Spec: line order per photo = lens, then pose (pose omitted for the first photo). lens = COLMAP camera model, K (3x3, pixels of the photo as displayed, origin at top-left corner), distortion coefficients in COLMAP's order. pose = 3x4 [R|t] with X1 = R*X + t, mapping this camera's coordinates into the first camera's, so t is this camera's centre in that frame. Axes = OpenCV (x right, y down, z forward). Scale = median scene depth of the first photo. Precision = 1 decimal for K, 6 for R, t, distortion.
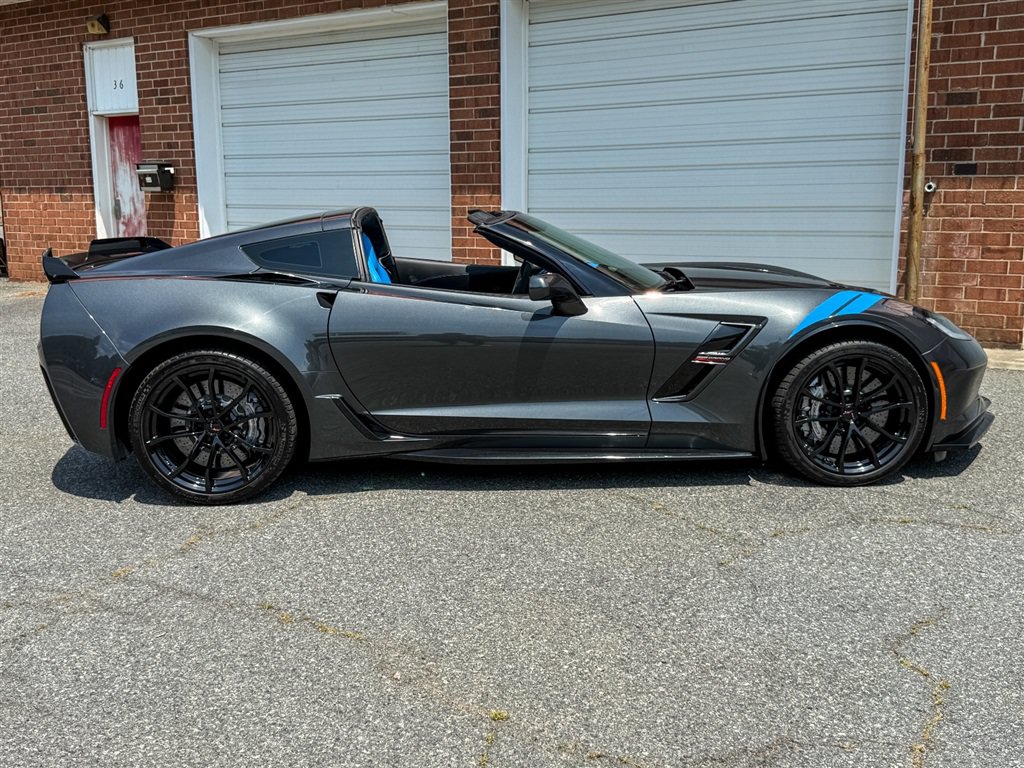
lens RADIAL K [[1077.6, 0, 512.0], [0, 1077.6, 384.0], [0, 0, 1]] dist [0.144746, -0.348745]
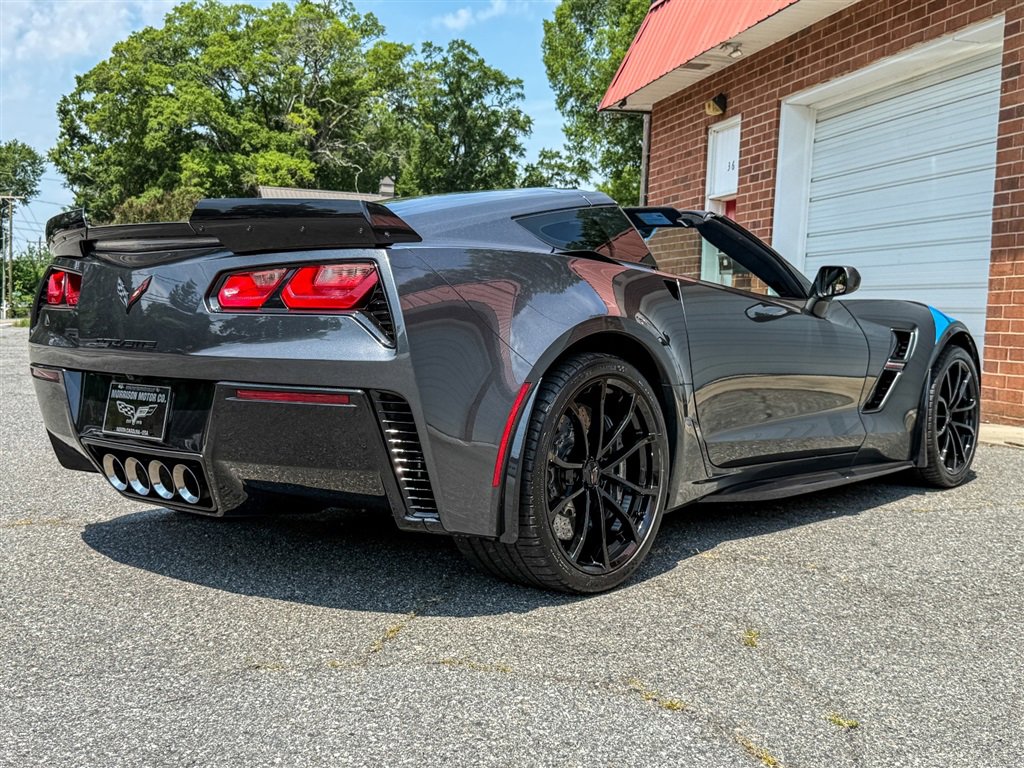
lens RADIAL K [[1144.3, 0, 508.0], [0, 1144.3, 386.2], [0, 0, 1]] dist [0.182276, -0.432586]
pose [[0.725420, 0.073803, -0.684339, 0.214238], [-0.157193, 0.985724, -0.060323, 0.007652], [0.670117, 0.151333, 0.726665, 0.173194]]
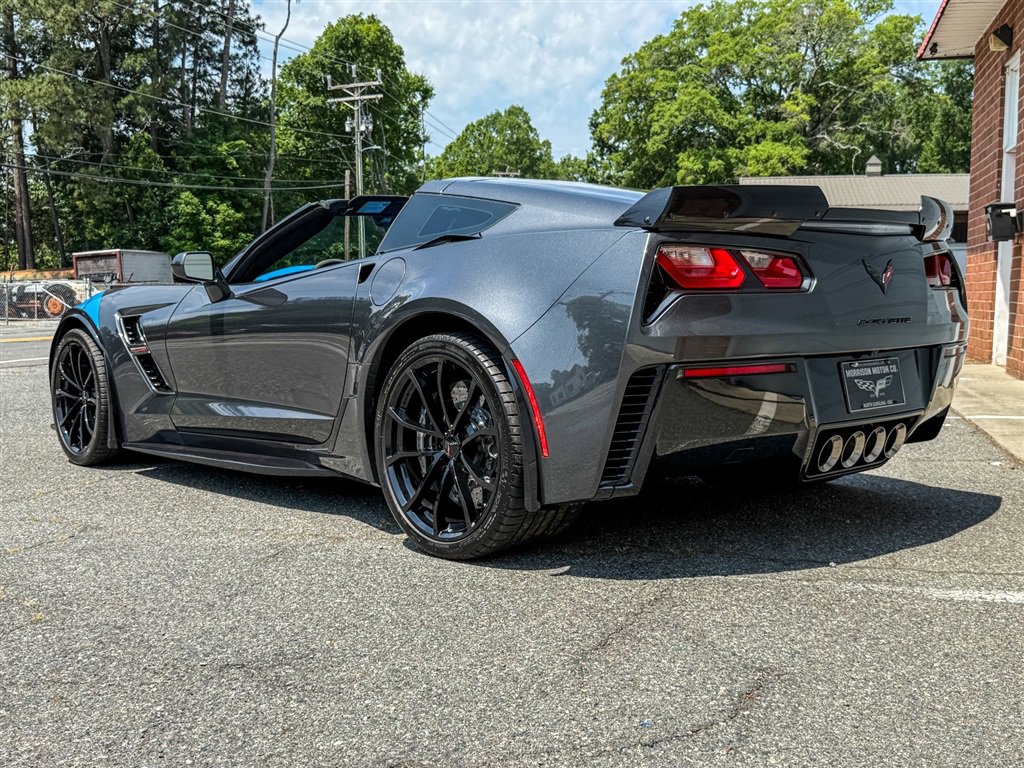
lens RADIAL K [[1110.6, 0, 512.0], [0, 1110.6, 384.0], [0, 0, 1]] dist [0.212904, -0.493201]
pose [[0.342711, 0.084418, -0.935640, 0.304350], [-0.171774, 0.984795, 0.025935, -0.041626], [0.923603, 0.151831, 0.352001, 0.427518]]
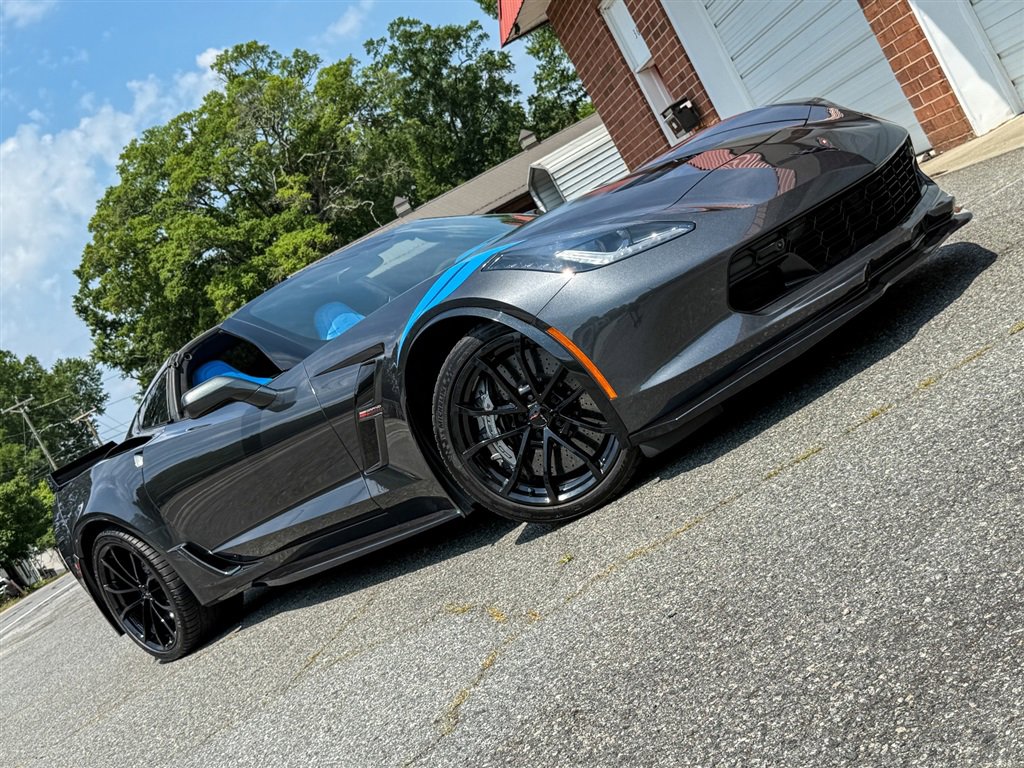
lens RADIAL K [[1264.8, 0, 510.1], [0, 1264.8, 385.8], [0, 0, 1]] dist [0.223209, -0.577847]
pose [[0.586112, -0.265807, -0.765388, 0.332817], [0.359551, 0.931875, -0.048292, 0.014193], [0.726082, -0.246892, 0.641755, 0.175484]]
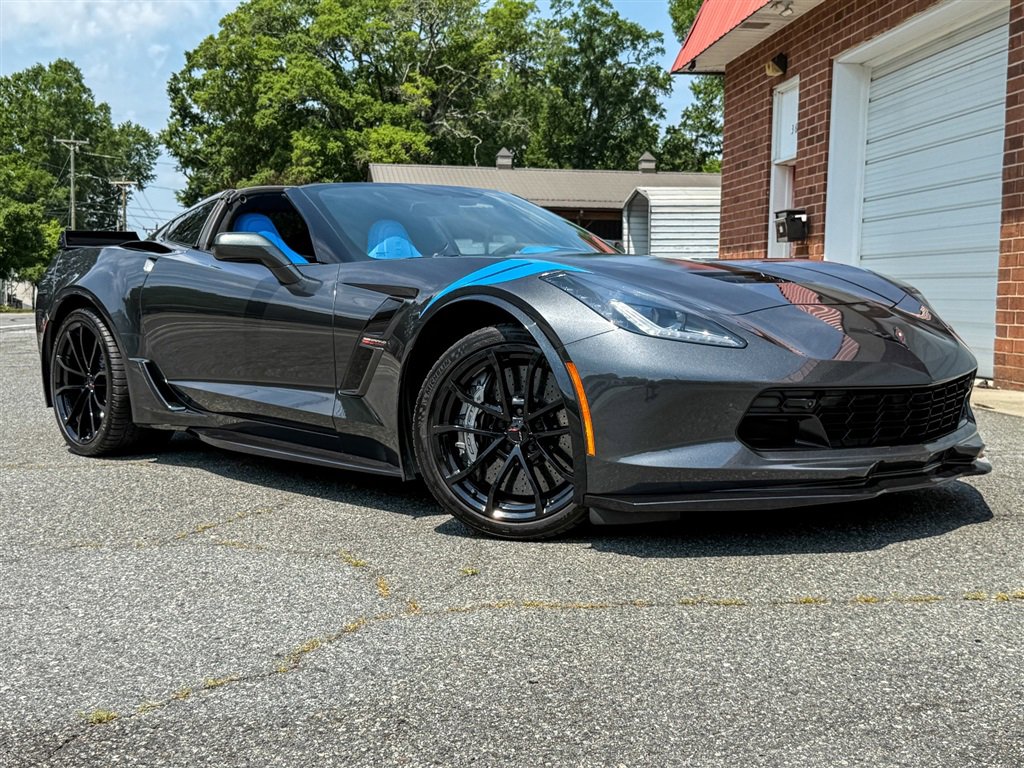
lens RADIAL K [[1264.8, 0, 510.1], [0, 1264.8, 385.8], [0, 0, 1]] dist [0.223209, -0.577847]
pose [[0.640954, 0.069591, -0.764418, 0.333666], [-0.148405, 0.988326, -0.034460, 0.008919], [0.753096, 0.135531, 0.643800, 0.174466]]
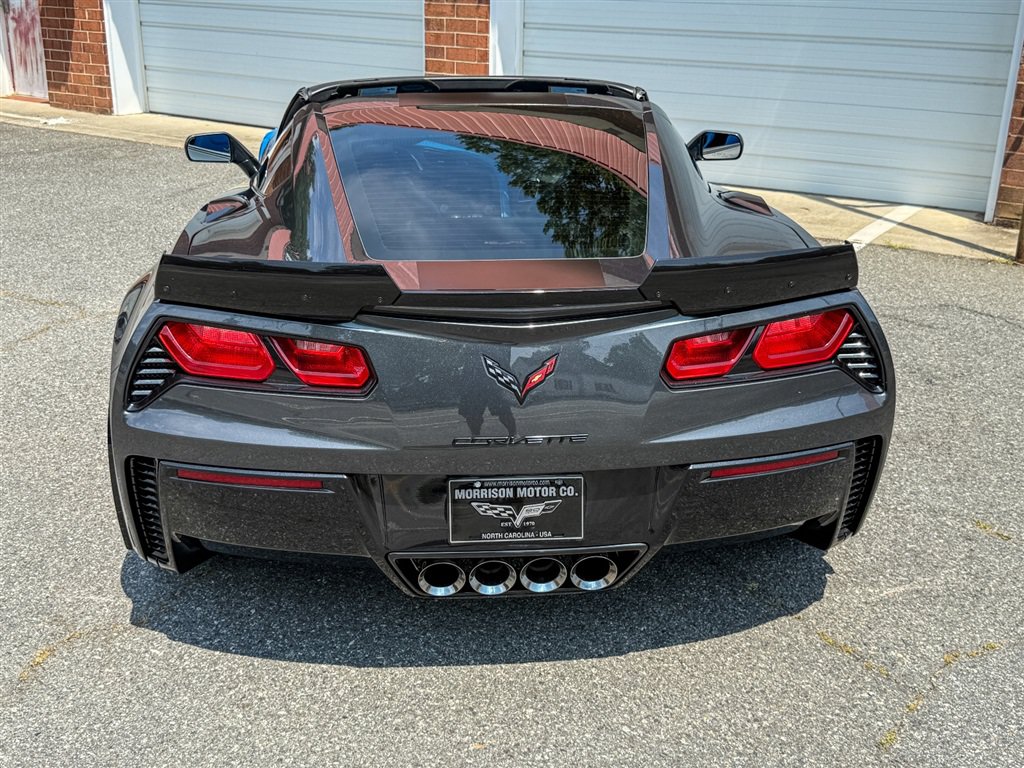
lens RADIAL K [[1144.3, 0, 508.0], [0, 1144.3, 386.2], [0, 0, 1]] dist [0.182276, -0.432586]
pose [[0.999562, 0.013567, 0.026317, -0.012297], [-0.018047, 0.983817, 0.178263, -0.044499], [-0.023473, -0.178660, 0.983631, 0.111280]]
